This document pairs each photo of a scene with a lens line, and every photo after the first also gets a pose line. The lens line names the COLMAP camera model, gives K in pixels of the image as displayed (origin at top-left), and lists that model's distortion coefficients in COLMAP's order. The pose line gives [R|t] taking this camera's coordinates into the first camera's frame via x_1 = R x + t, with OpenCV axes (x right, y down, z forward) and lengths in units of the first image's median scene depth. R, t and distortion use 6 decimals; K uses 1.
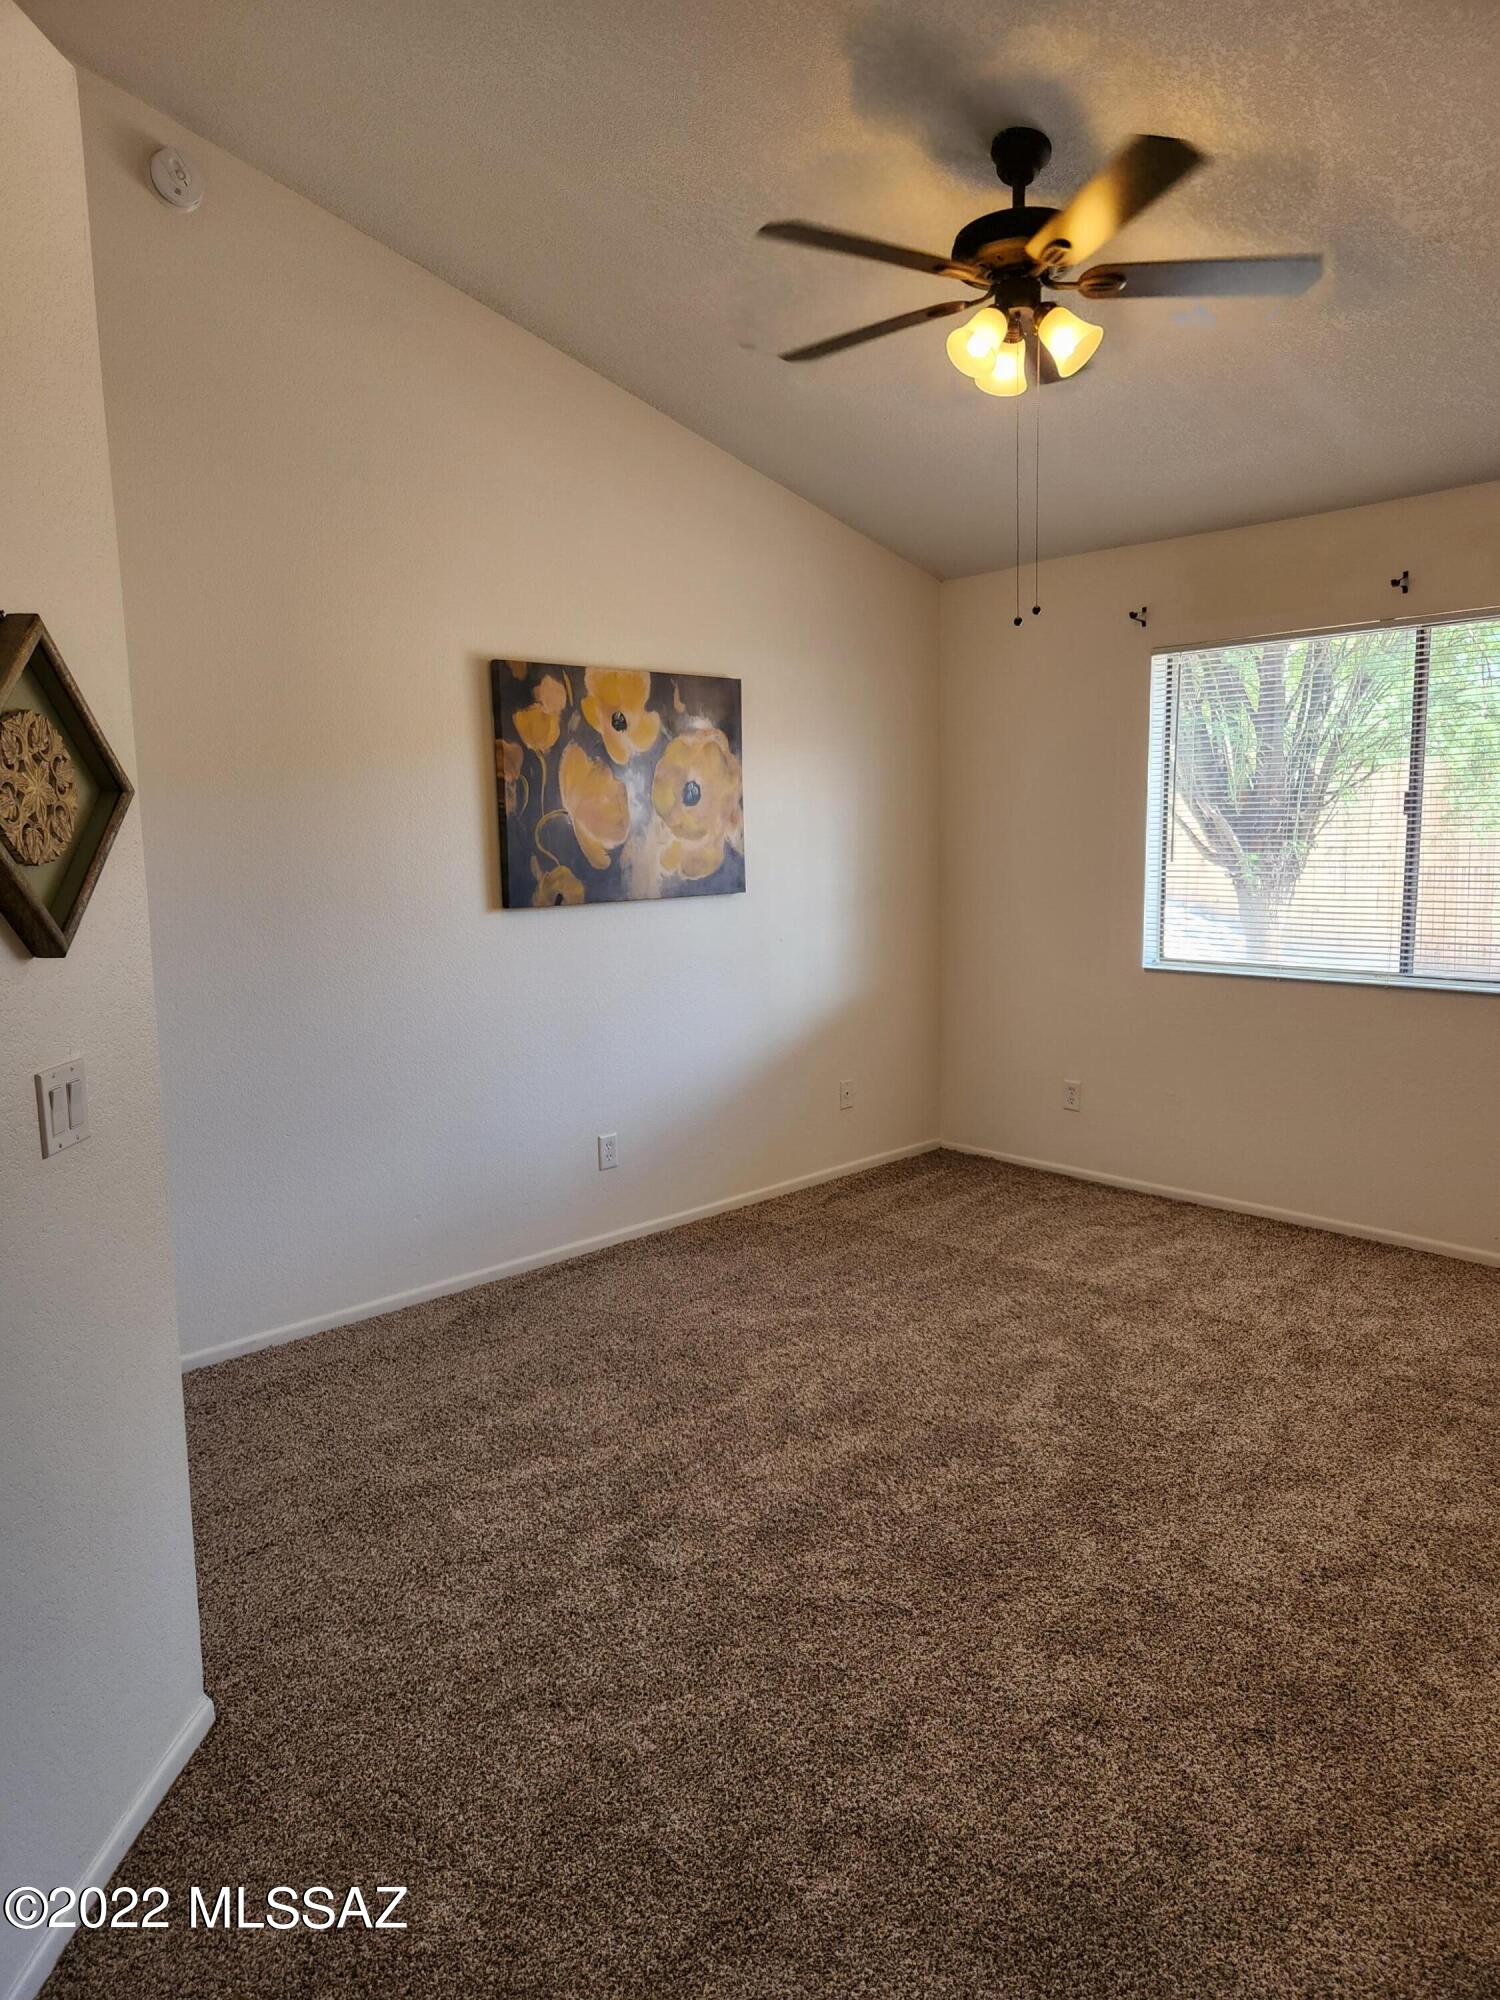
lens RADIAL K [[1363.6, 0, 750.0], [0, 1363.6, 1000.0], [0, 0, 1]] dist [0.071476, -0.060381]
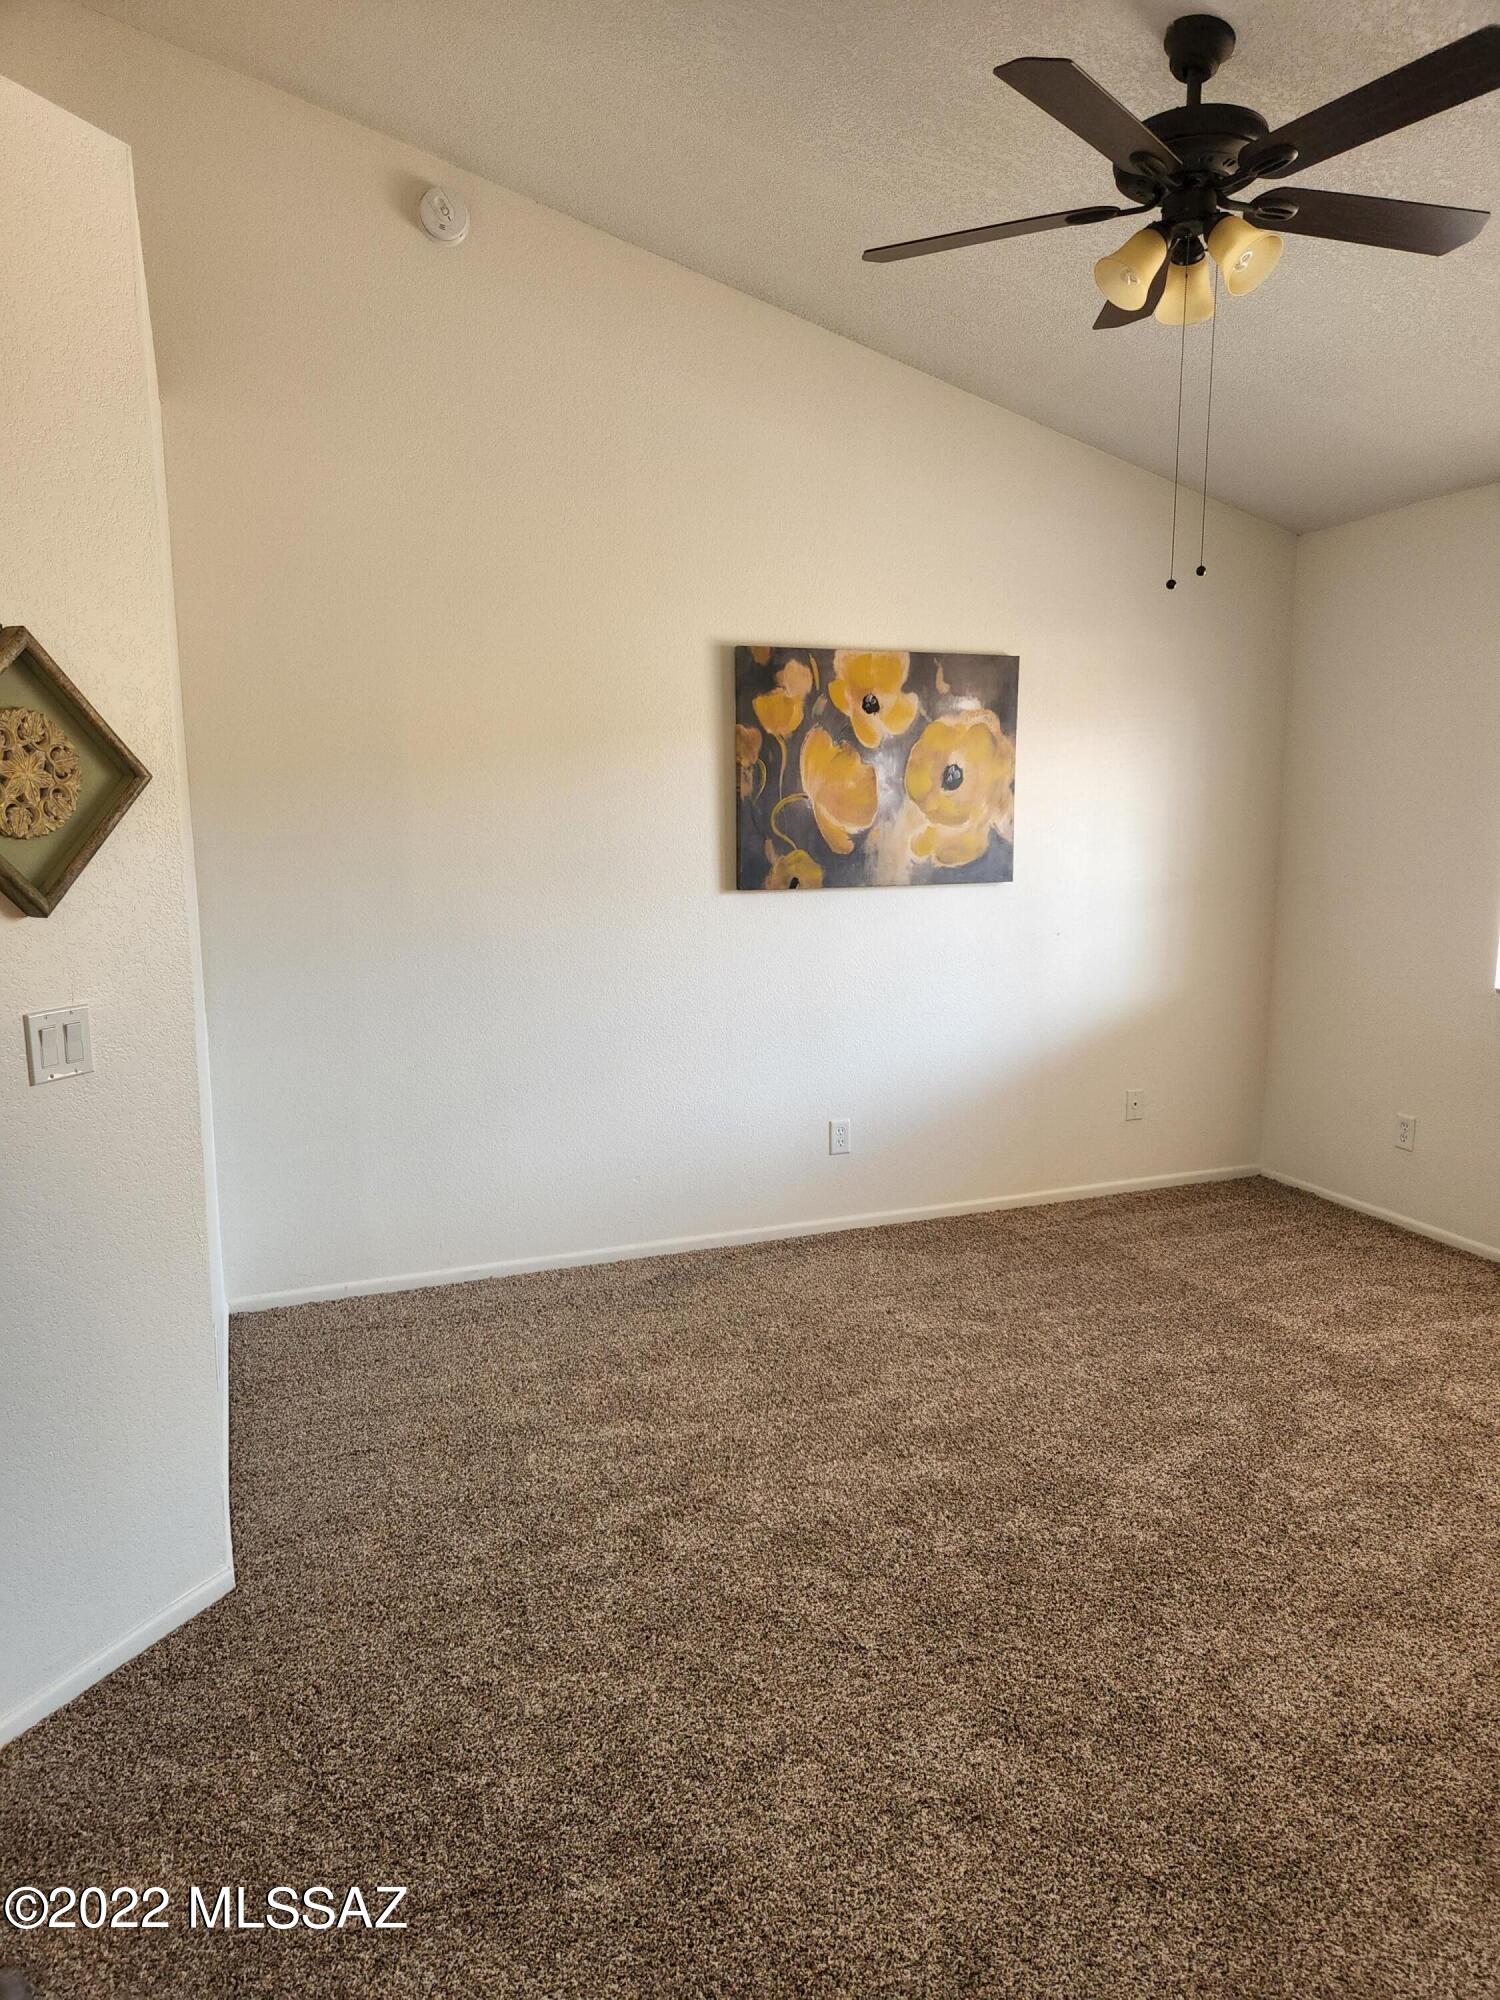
lens RADIAL K [[1357.8, 0, 767.0], [0, 1357.8, 1012.7], [0, 0, 1]] dist [0.075927, -0.066984]
pose [[0.921449, 0.072212, -0.381730, 0.234343], [-0.062777, 0.997337, 0.037130, -0.014434], [0.383395, -0.010250, 0.923528, 0.066000]]
